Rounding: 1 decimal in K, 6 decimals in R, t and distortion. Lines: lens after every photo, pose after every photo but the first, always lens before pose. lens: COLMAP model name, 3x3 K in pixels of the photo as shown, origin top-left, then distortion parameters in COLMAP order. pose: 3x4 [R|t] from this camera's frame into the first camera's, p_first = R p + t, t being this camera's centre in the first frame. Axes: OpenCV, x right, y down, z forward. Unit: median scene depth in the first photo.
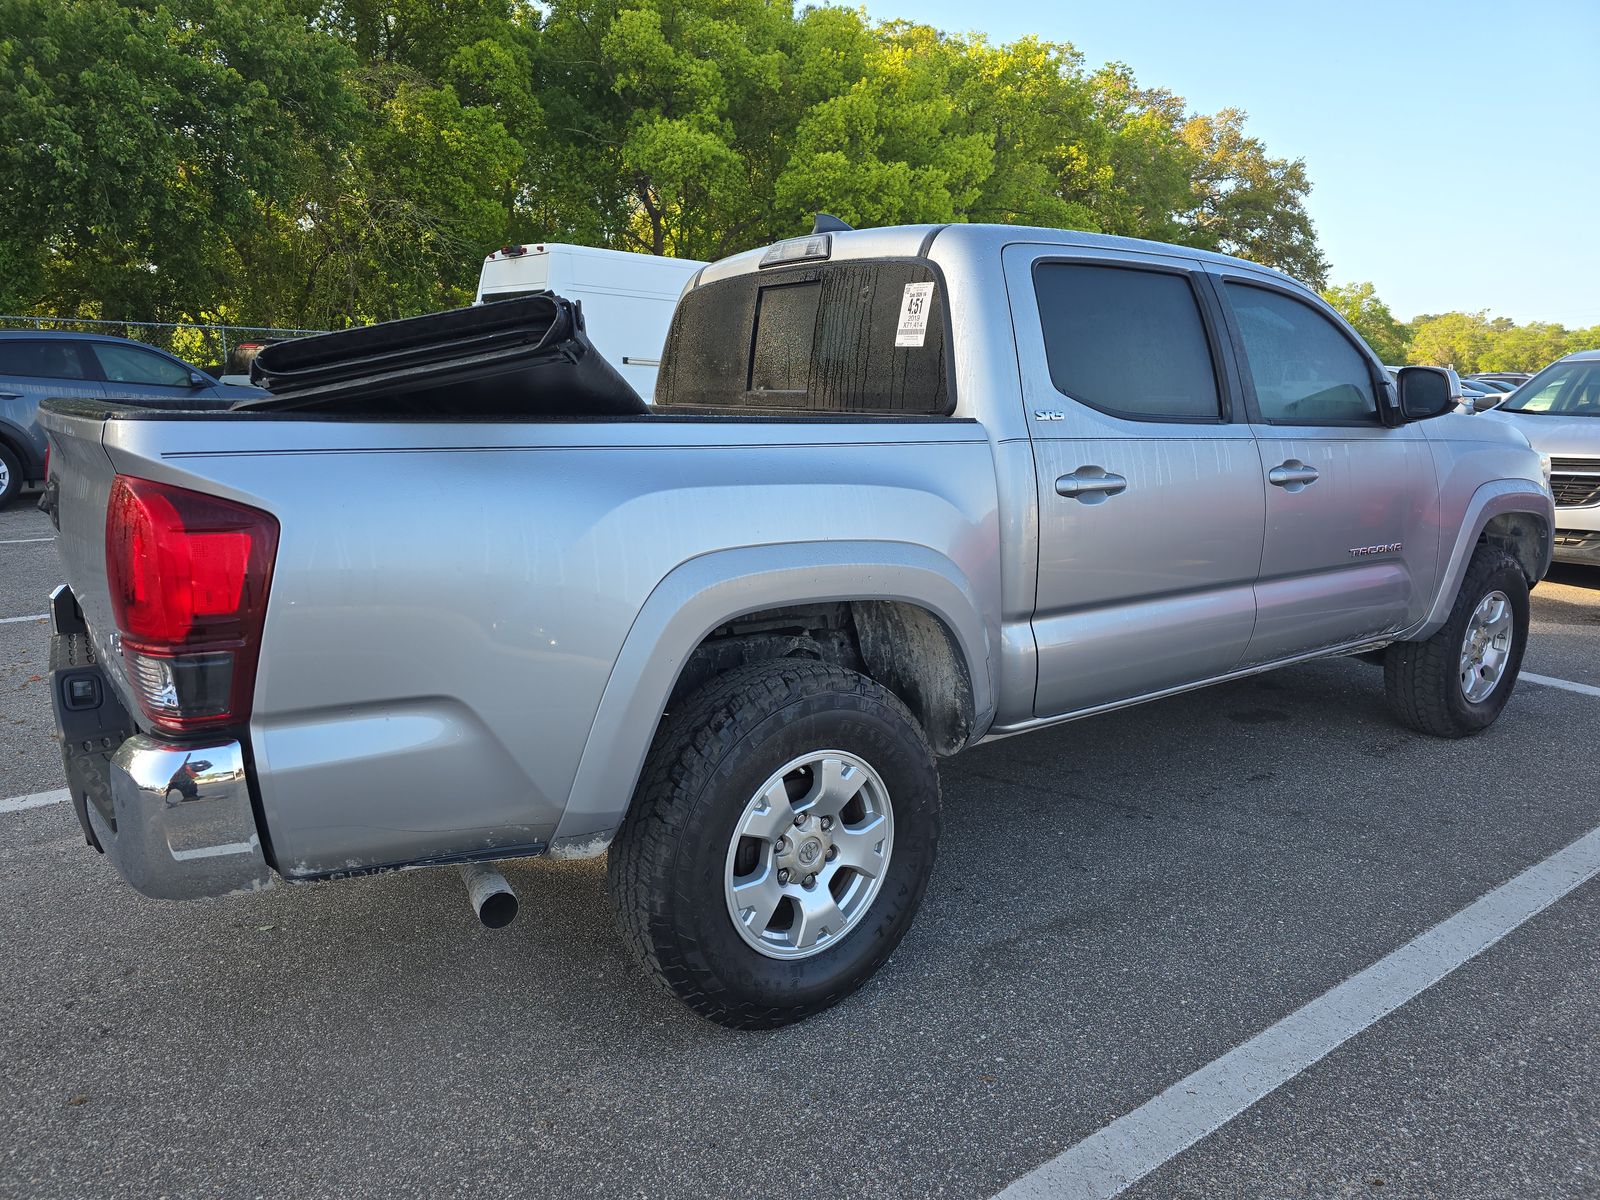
lens RADIAL K [[1080.2, 0, 804.8], [0, 1080.2, 597.4], [0, 0, 1]] dist [0.030745, -0.029630]
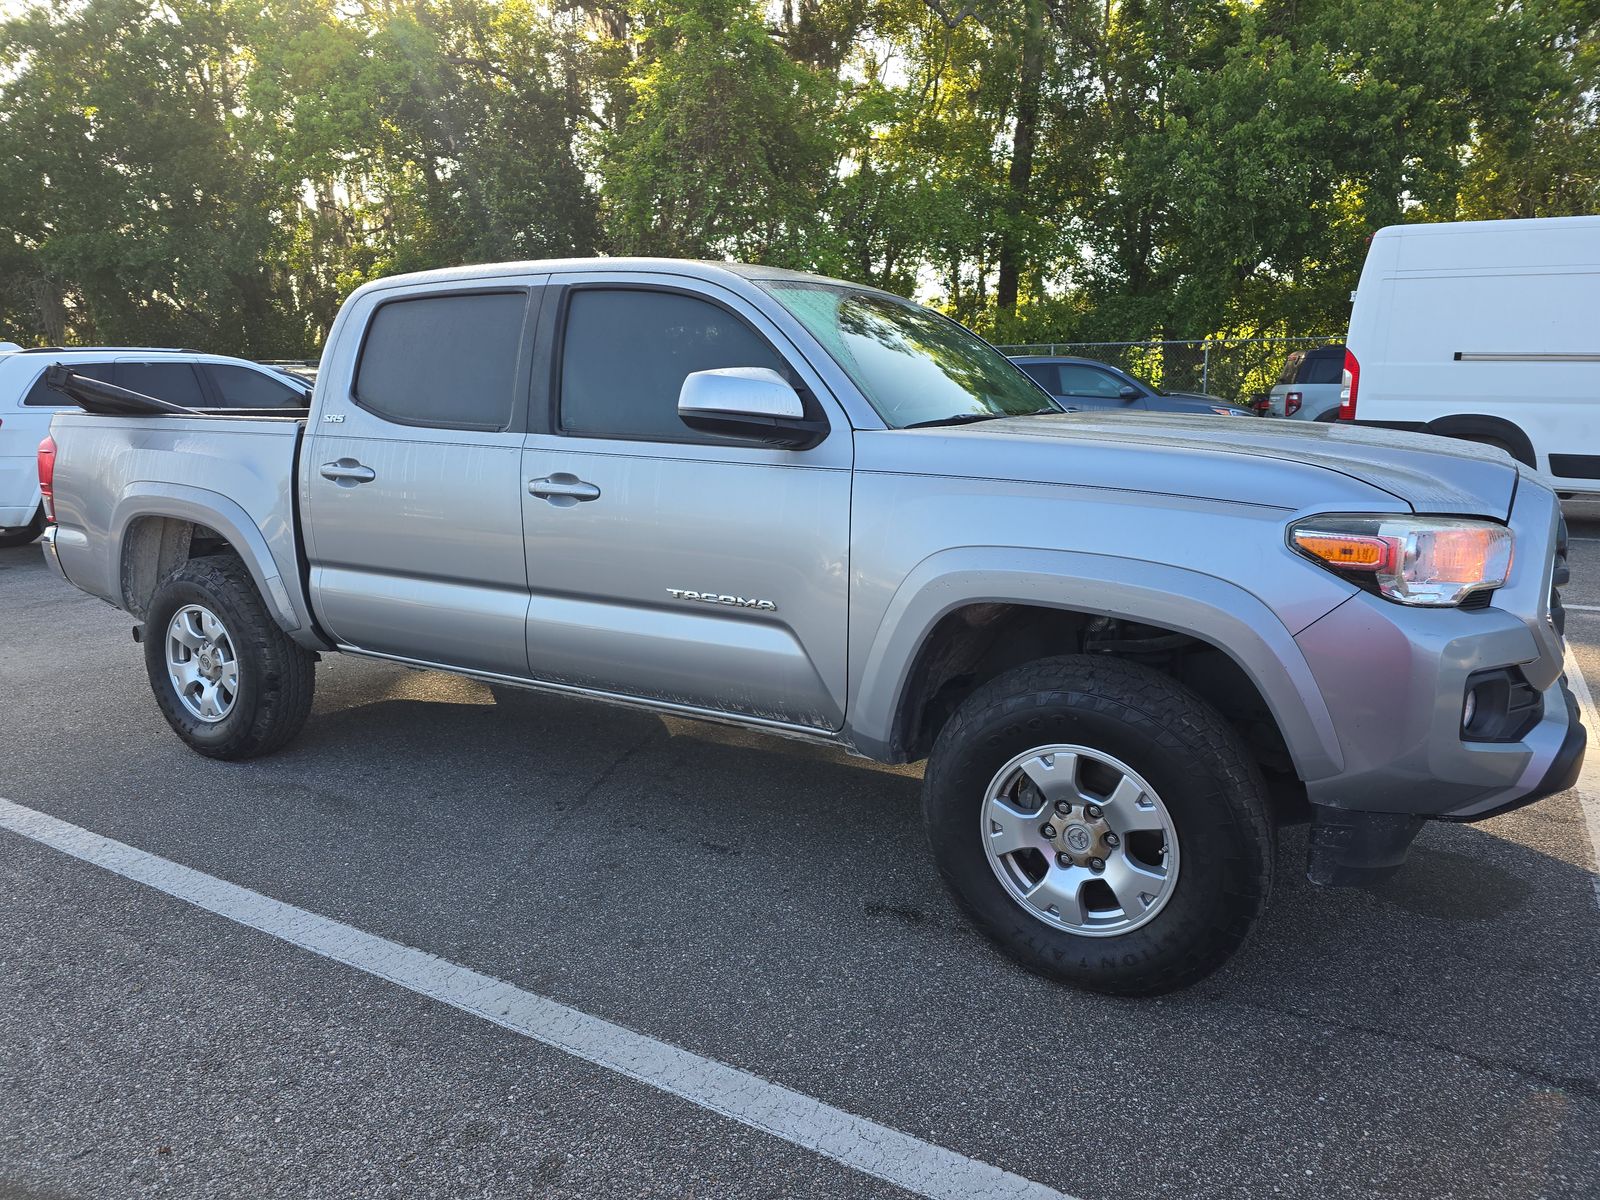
lens RADIAL K [[1080.2, 0, 798.1], [0, 1080.2, 604.8], [0, 0, 1]] dist [0.030745, -0.029630]
pose [[0.387481, 0.165499, -0.906901, 1.686398], [-0.167670, 0.979997, 0.107200, -0.178964], [0.906502, 0.110522, 0.407479, 0.976974]]
